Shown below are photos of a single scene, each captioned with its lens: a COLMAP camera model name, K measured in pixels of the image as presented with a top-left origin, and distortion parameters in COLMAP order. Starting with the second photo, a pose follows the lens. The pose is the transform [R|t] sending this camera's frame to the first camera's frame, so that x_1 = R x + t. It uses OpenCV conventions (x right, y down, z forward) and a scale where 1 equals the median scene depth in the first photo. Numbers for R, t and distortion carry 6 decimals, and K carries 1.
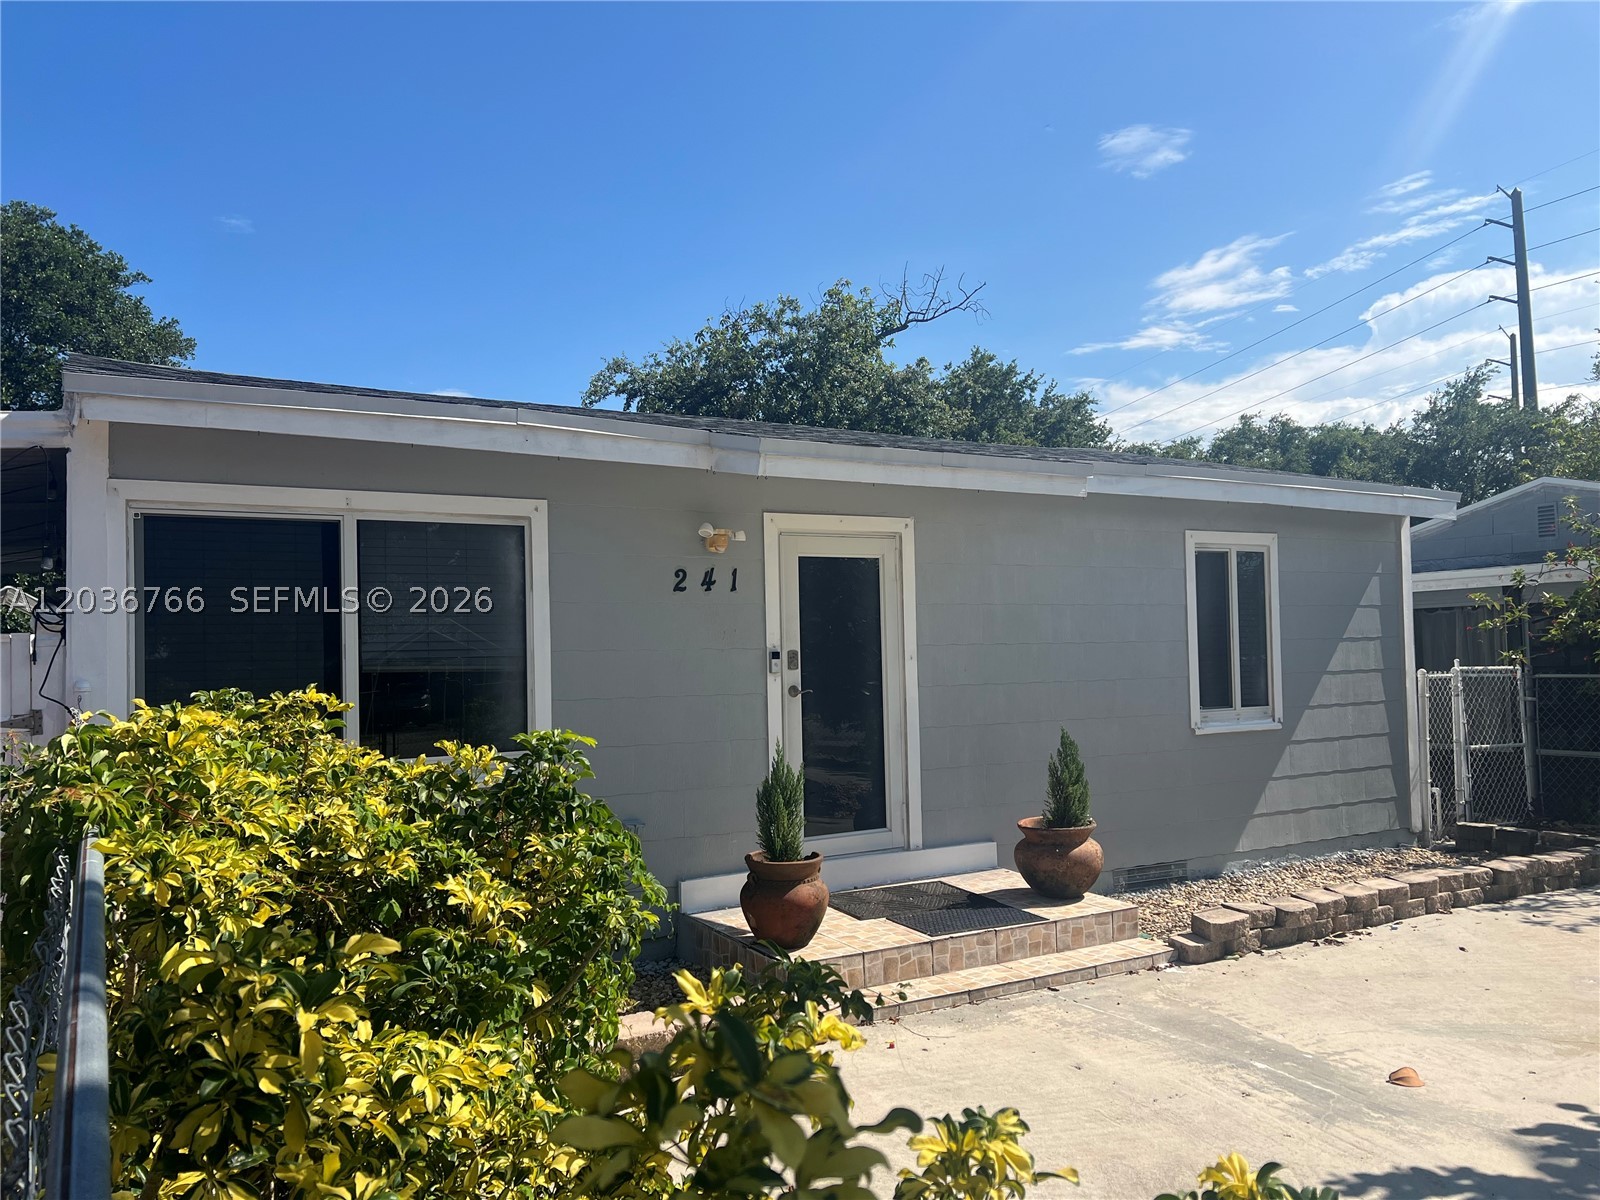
lens RADIAL K [[1226.0, 0, 800.0], [0, 1226.0, 600.0], [0, 0, 1]] dist [0.065335, -0.090098]
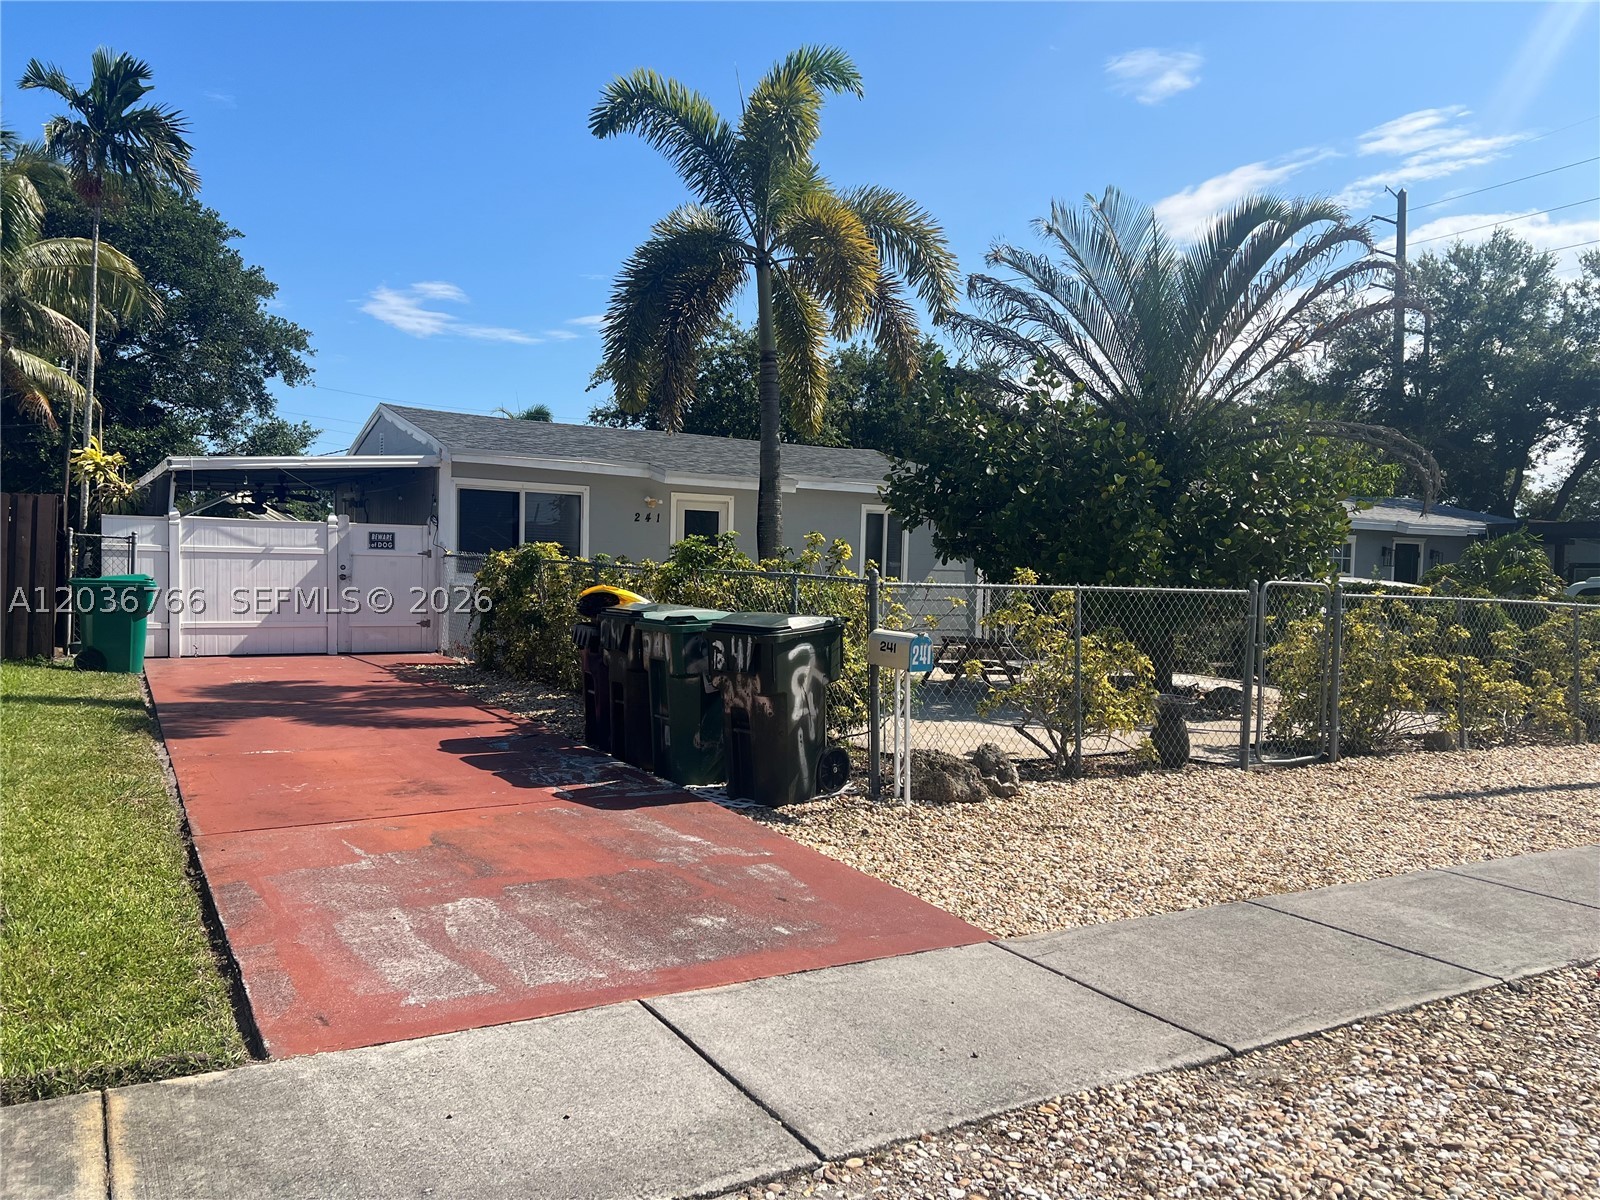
lens RADIAL K [[1211.9, 0, 800.0], [0, 1211.9, 600.0], [0, 0, 1]] dist [0.082373, -0.097942]
pose [[0.998661, 0.048911, 0.016850, 0.199605], [-0.049998, 0.996181, 0.071582, -0.038731], [-0.013285, -0.072328, 0.997292, -1.498970]]
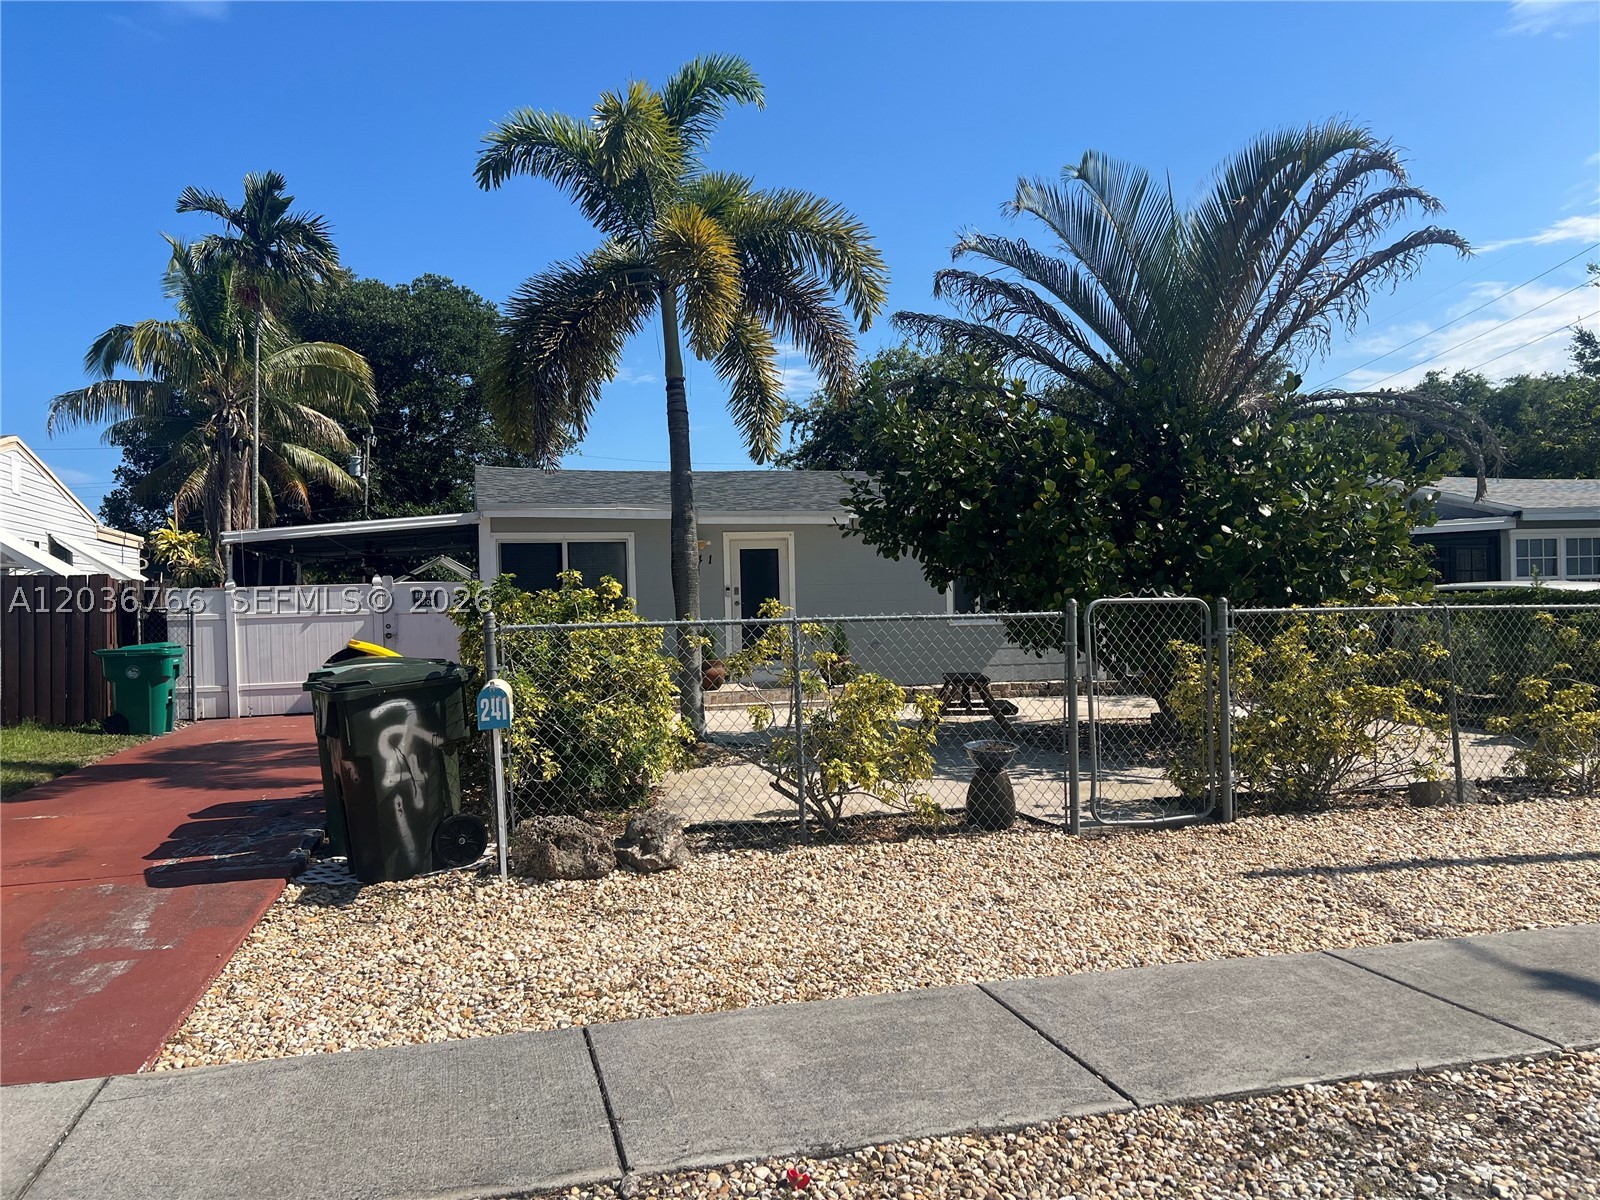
lens RADIAL K [[1217.9, 0, 800.0], [0, 1217.9, 600.0], [0, 0, 1]] dist [0.068472, -0.104511]
pose [[0.965189, -0.001156, -0.261551, 0.730241], [0.013472, 0.998883, 0.045302, -0.041132], [0.261206, -0.047248, 0.964126, -1.295003]]
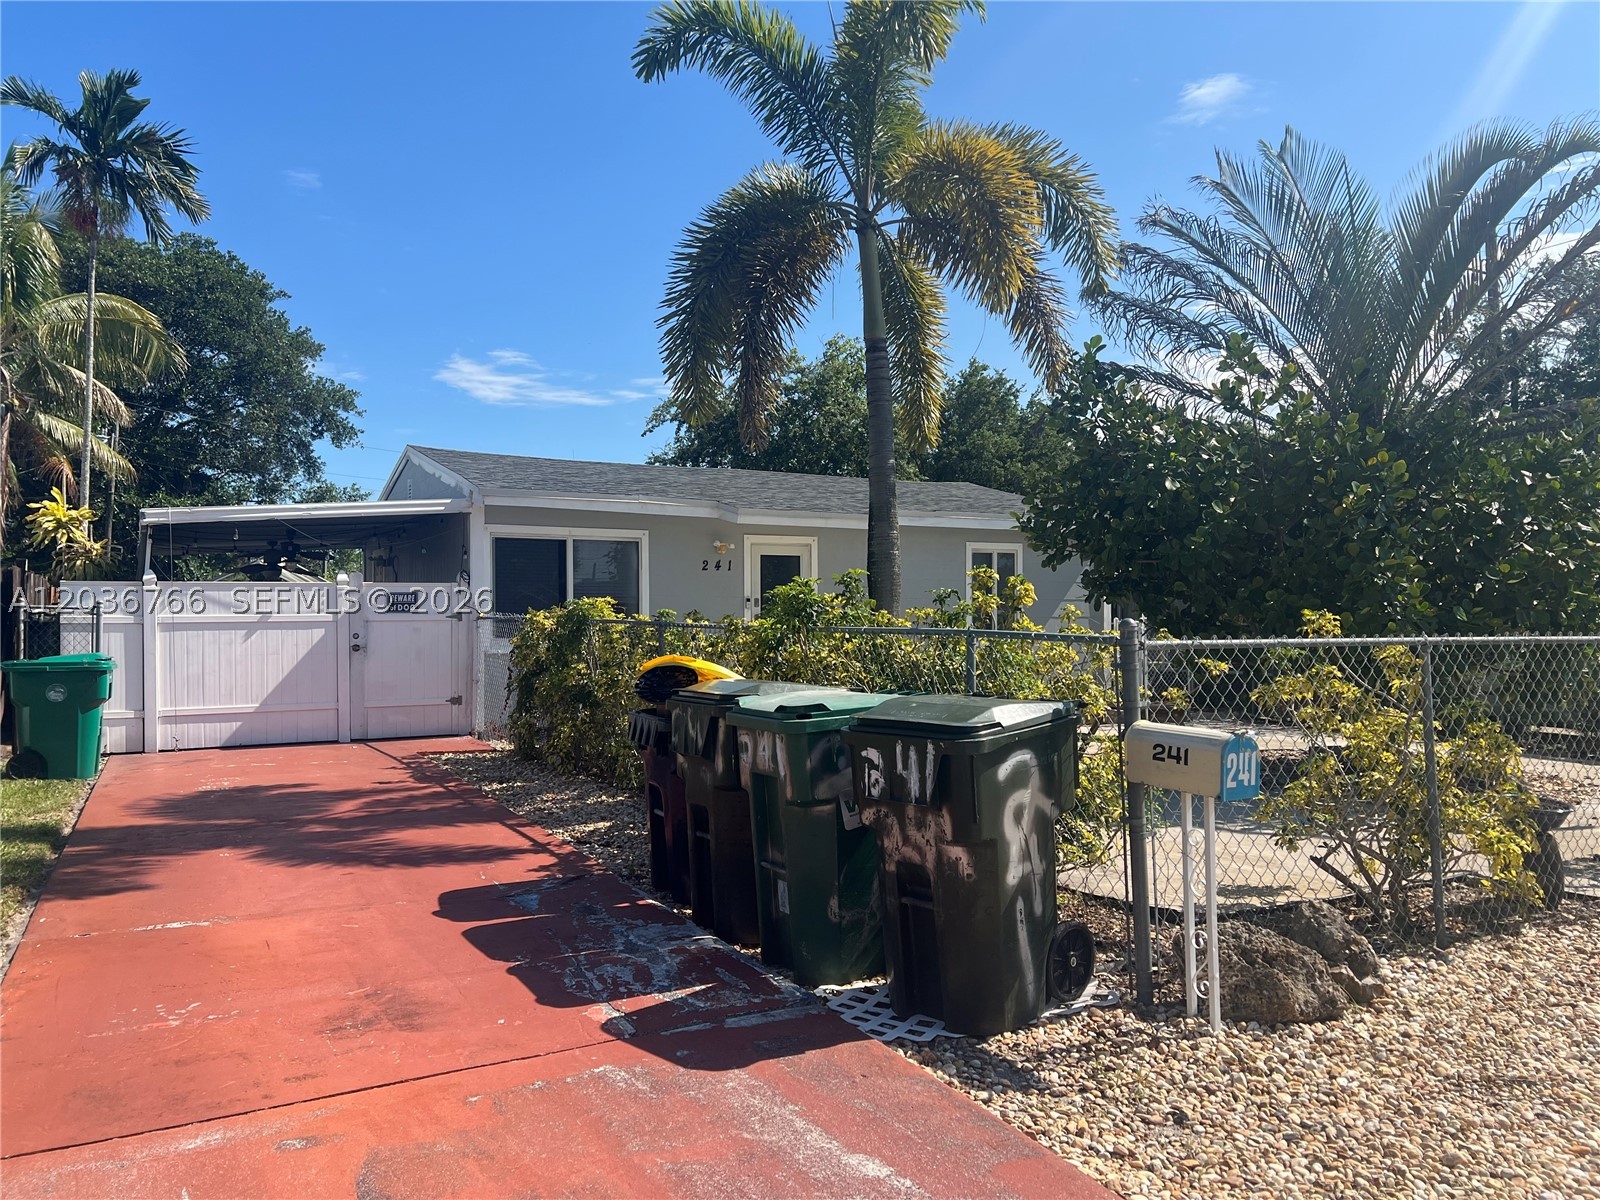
lens RADIAL K [[1211.9, 0, 800.0], [0, 1211.9, 600.0], [0, 0, 1]] dist [0.082373, -0.097942]
pose [[0.999291, 0.019501, -0.032218, 0.134130], [-0.018535, 0.999378, 0.030003, -0.020198], [0.032783, -0.029384, 0.999030, -1.100018]]
